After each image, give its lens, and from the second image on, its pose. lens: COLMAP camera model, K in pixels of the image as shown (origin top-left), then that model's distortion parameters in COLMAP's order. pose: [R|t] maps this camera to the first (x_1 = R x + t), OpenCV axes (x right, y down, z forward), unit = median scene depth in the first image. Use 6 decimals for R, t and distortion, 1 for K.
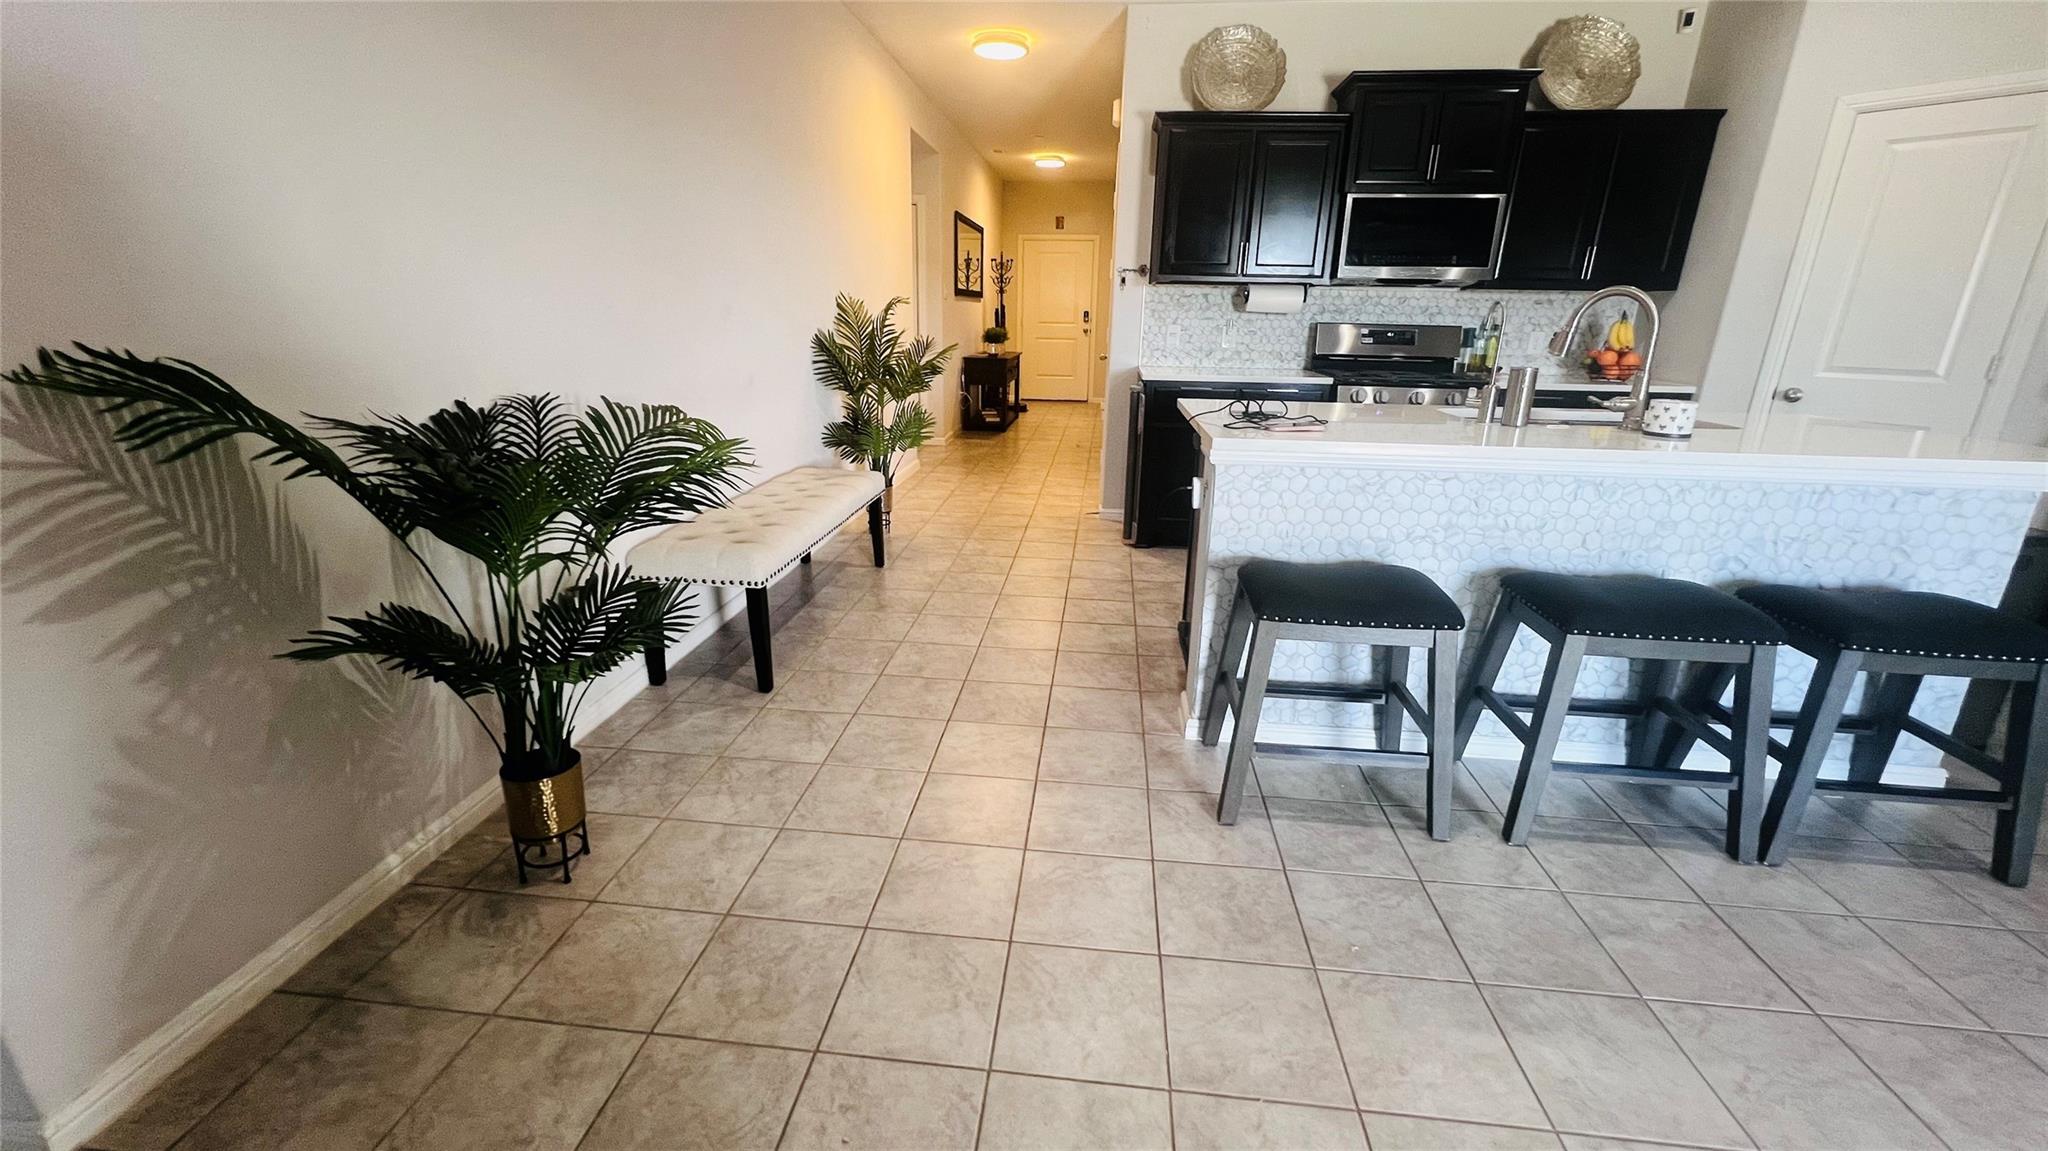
lens RADIAL K [[817.3, 0, 1022.4], [0, 817.3, 572.0], [0, 0, 1]] dist [-0.001226, -0.000301]
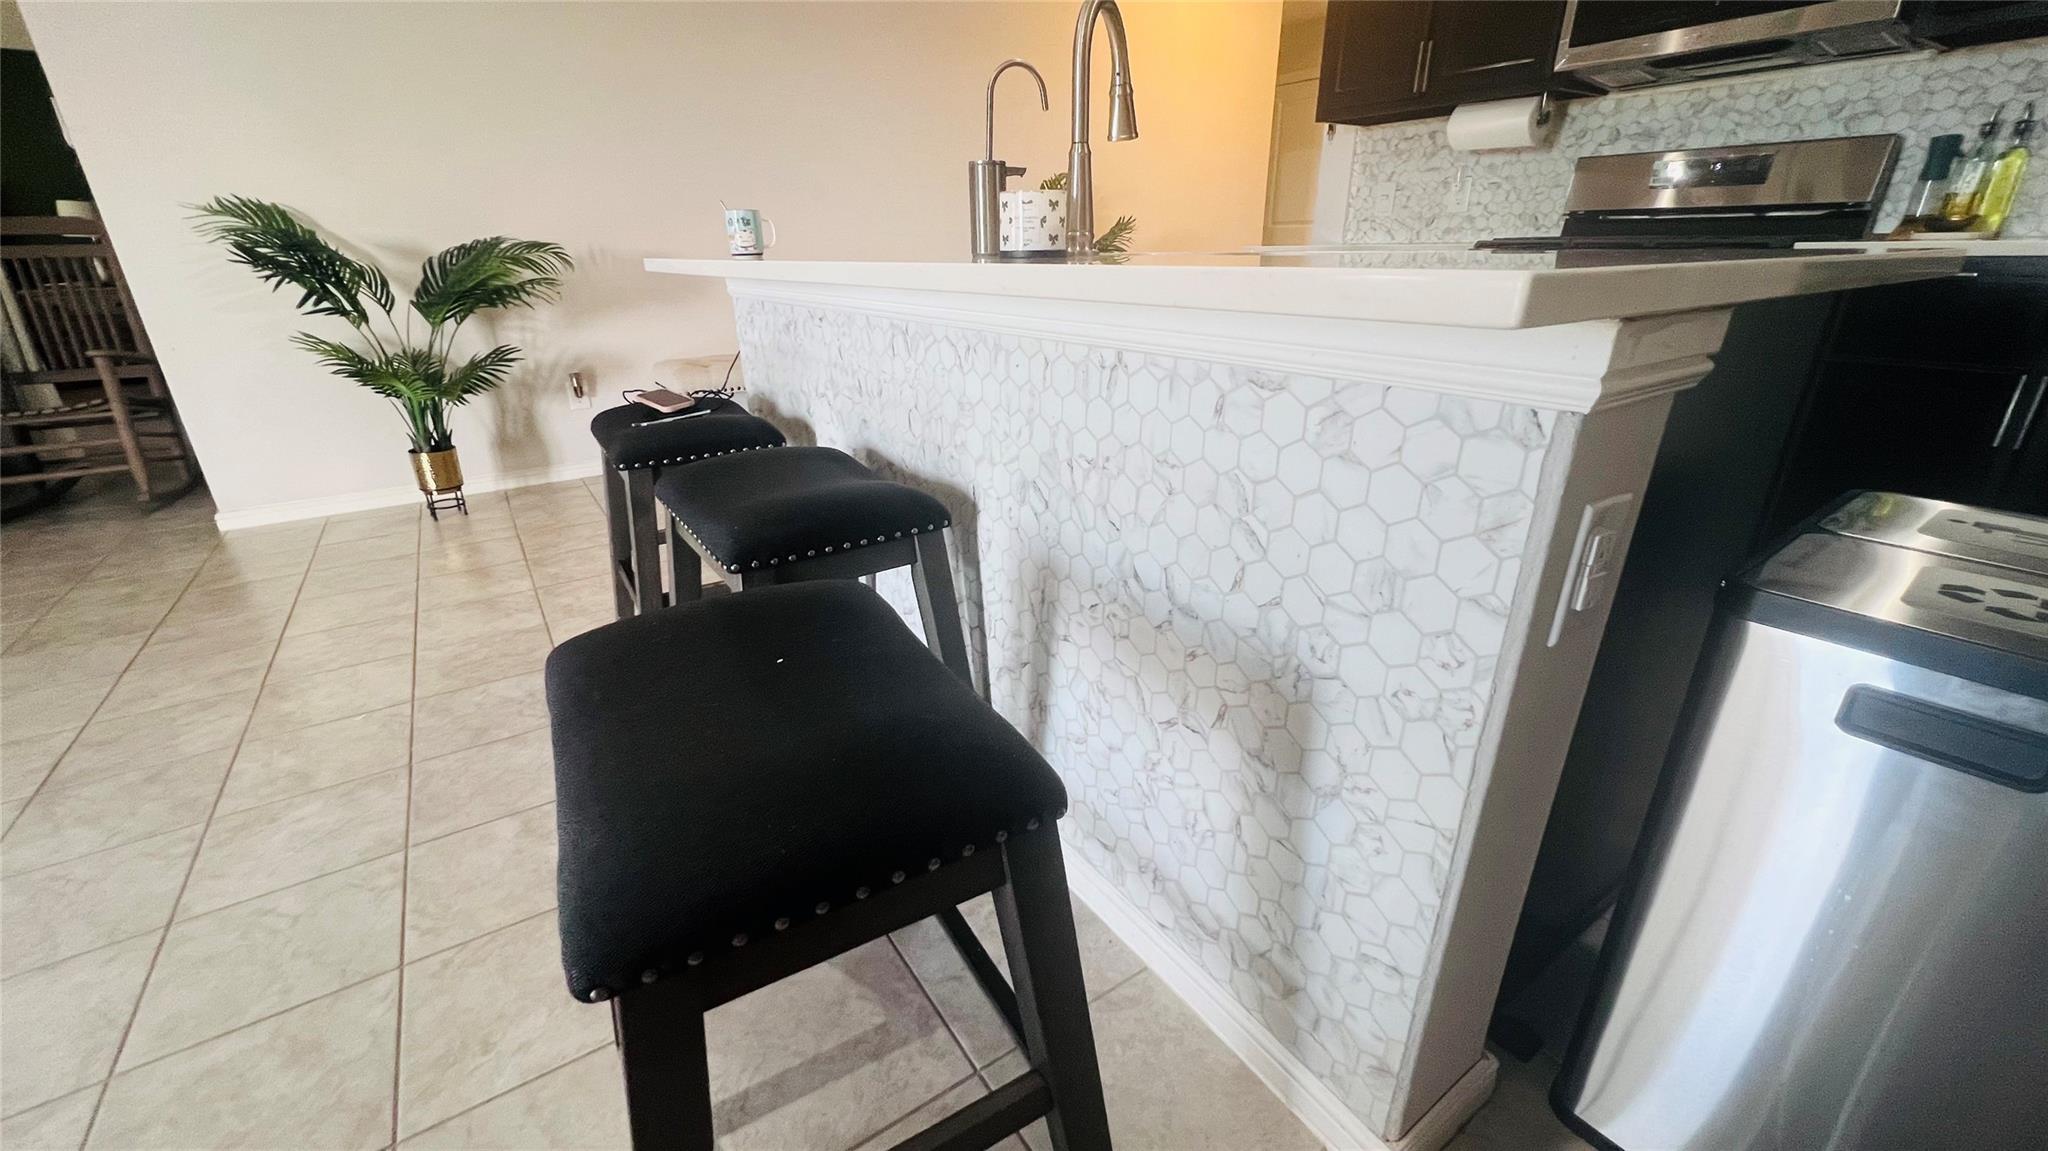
lens RADIAL K [[817.3, 0, 1025.2], [0, 817.3, 573.9], [0, 0, 1]] dist [-0.001226, -0.000301]
pose [[0.645018, 0.260003, -0.718575, 1.287785], [-0.205594, 0.964710, 0.164514, -0.048605], [0.735991, 0.041620, 0.675711, 0.637991]]
